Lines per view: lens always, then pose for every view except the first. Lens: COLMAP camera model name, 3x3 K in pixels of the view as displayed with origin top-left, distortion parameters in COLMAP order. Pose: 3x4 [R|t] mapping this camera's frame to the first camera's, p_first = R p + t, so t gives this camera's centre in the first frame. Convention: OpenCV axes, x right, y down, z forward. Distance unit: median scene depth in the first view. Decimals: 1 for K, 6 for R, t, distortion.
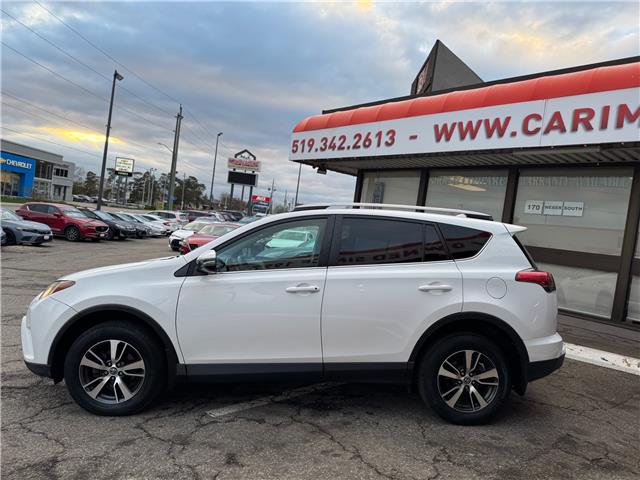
lens RADIAL K [[453.5, 0, 322.7], [0, 453.5, 240.7], [0, 0, 1]] dist [0.027332, -0.029568]
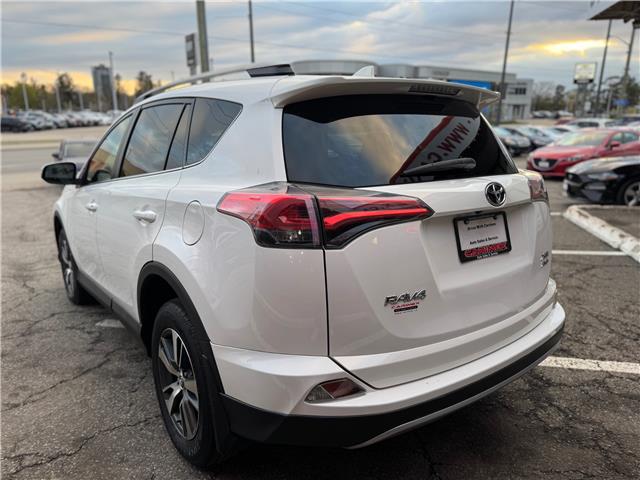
lens RADIAL K [[453.5, 0, 318.1], [0, 453.5, 245.0], [0, 0, 1]] dist [0.027332, -0.029568]
pose [[0.566236, 0.118474, -0.815684, 0.094476], [0.034092, 0.985403, 0.166791, 0.005680], [0.823538, -0.122251, 0.553932, 0.093926]]
